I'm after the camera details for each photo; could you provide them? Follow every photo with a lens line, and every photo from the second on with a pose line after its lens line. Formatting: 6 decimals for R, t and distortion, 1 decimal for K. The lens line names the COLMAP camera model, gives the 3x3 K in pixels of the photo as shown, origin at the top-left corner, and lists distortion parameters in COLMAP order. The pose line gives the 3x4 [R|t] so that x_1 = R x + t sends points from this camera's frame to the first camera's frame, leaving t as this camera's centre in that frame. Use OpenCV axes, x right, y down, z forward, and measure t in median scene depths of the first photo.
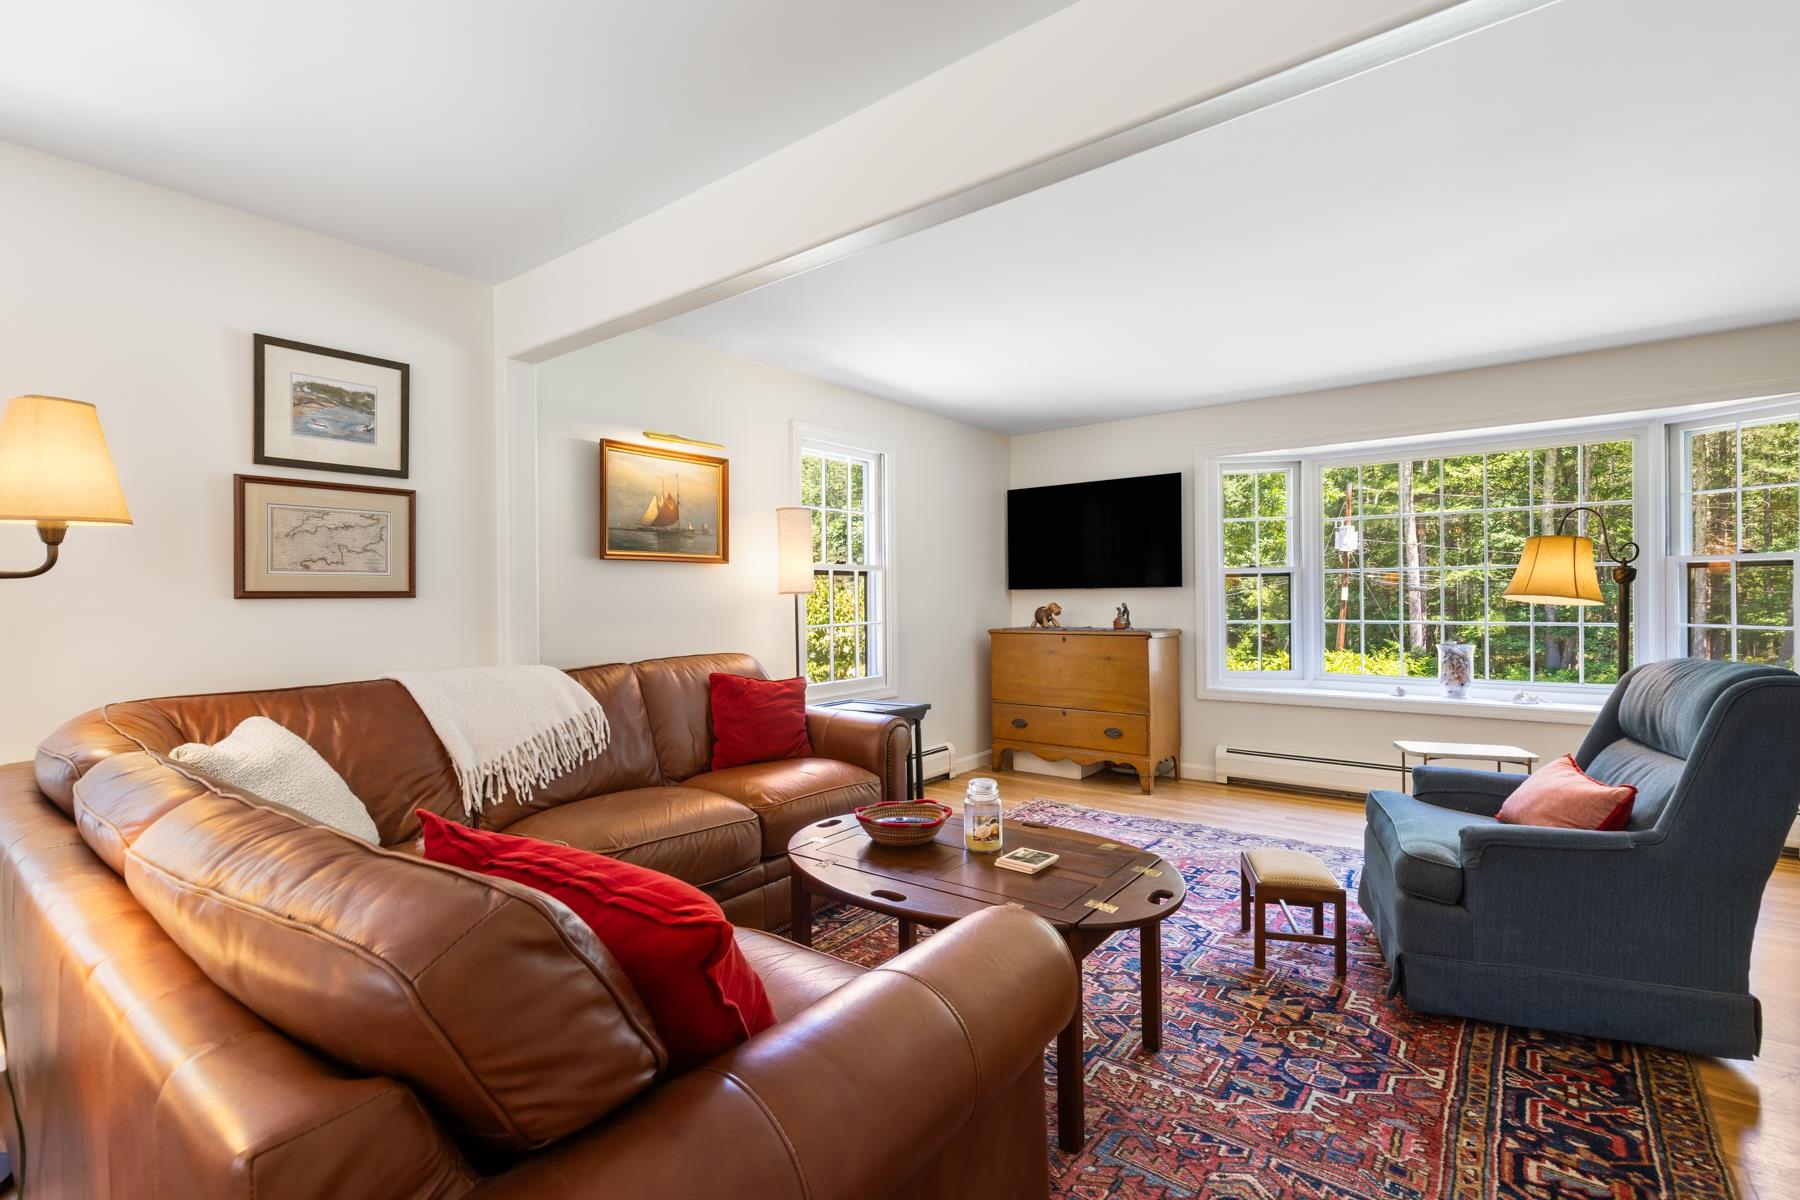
lens RADIAL K [[816.7, 0, 907.2], [0, 816.7, 598.7], [0, 0, 1]] dist [0.008168, -0.001520]
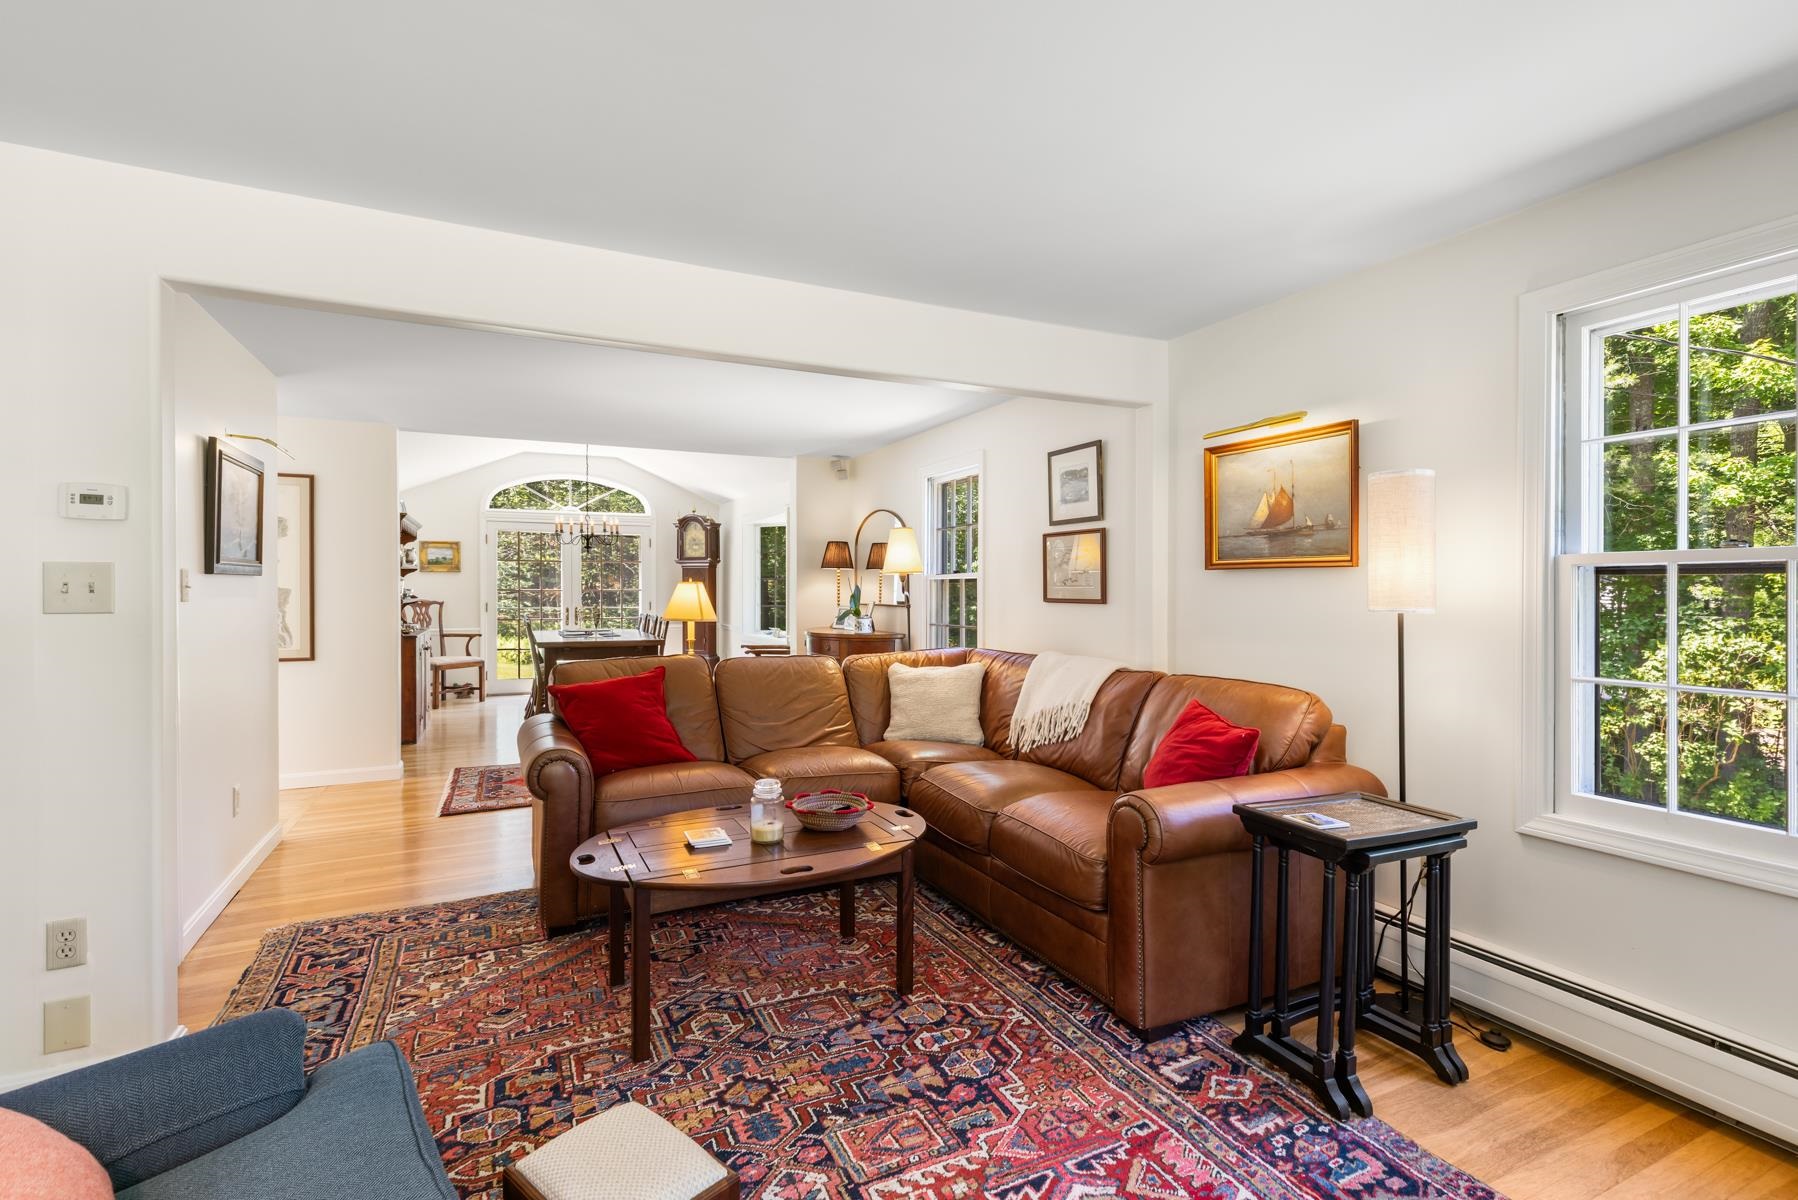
lens RADIAL K [[815.7, 0, 910.5], [0, 815.7, 600.9], [0, 0, 1]] dist [0.008168, -0.001520]
pose [[-0.433665, 0.023834, -0.900759, 0.900976], [0.001415, 0.999667, 0.025770, -0.049364], [0.901073, 0.009901, -0.433554, 1.473478]]
